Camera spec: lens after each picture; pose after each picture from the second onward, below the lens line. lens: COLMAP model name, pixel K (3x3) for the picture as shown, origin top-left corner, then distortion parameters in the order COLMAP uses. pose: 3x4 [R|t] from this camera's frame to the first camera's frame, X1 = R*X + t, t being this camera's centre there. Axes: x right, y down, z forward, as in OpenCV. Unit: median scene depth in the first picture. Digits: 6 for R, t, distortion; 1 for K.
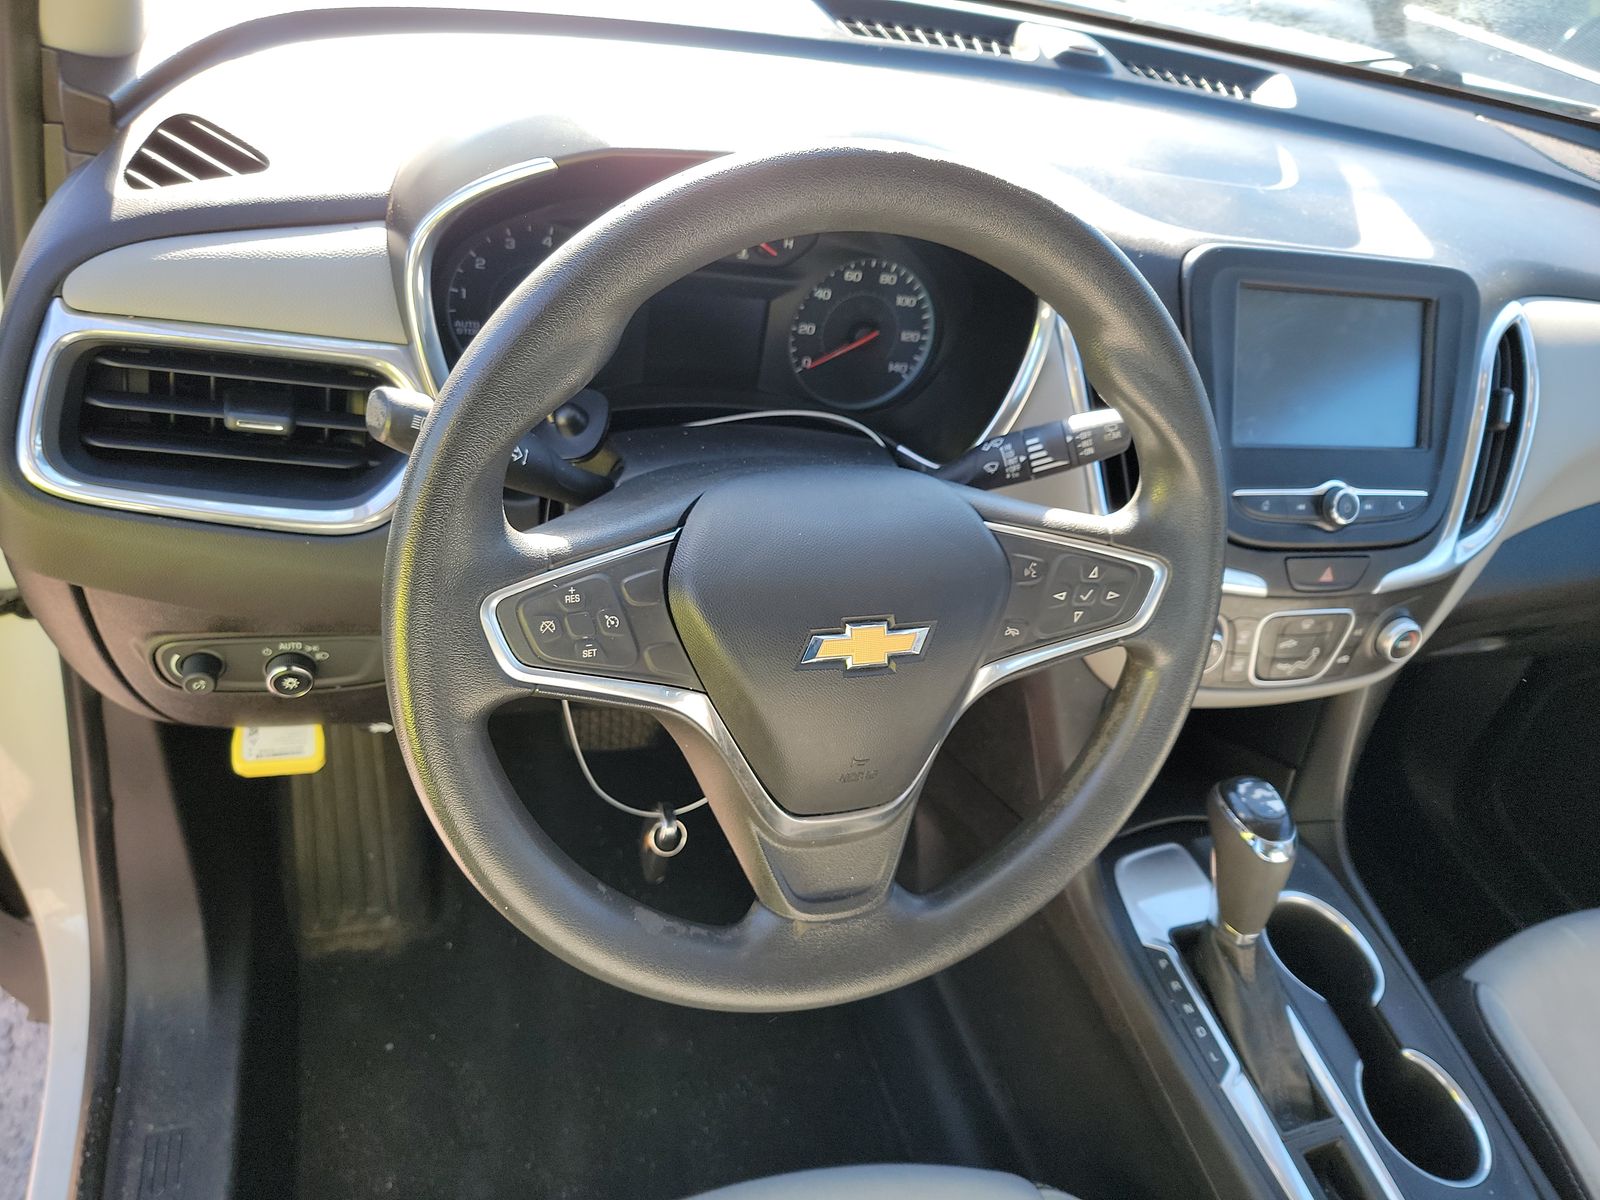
lens RADIAL K [[1146.9, 0, 800.0], [0, 1146.9, 600.0], [0, 0, 1]] dist [-0.007412, -0.000613]
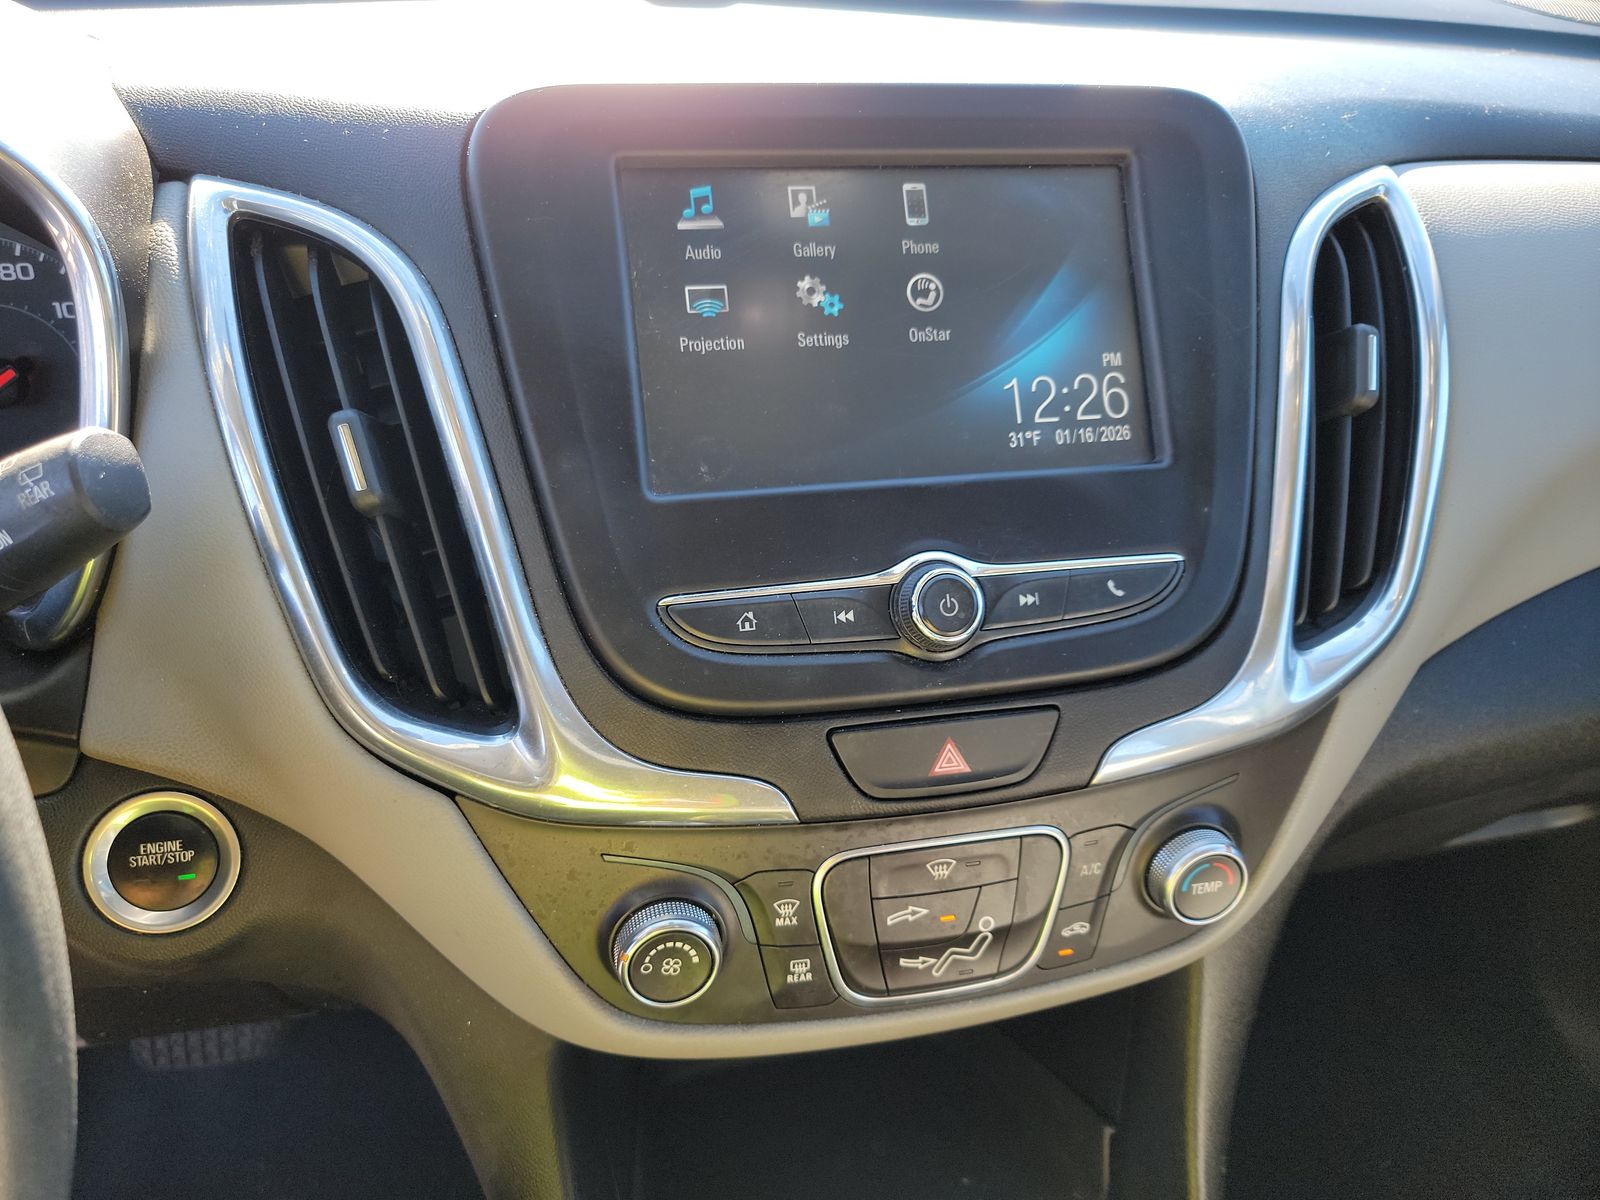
lens RADIAL K [[1146.9, 0, 800.0], [0, 1146.9, 600.0], [0, 0, 1]] dist [-0.007412, -0.000613]
pose [[0.982095, -0.106635, -0.155303, 0.453742], [0.084428, 0.986090, -0.143176, -0.022507], [0.168410, 0.127500, 0.977436, 0.512118]]
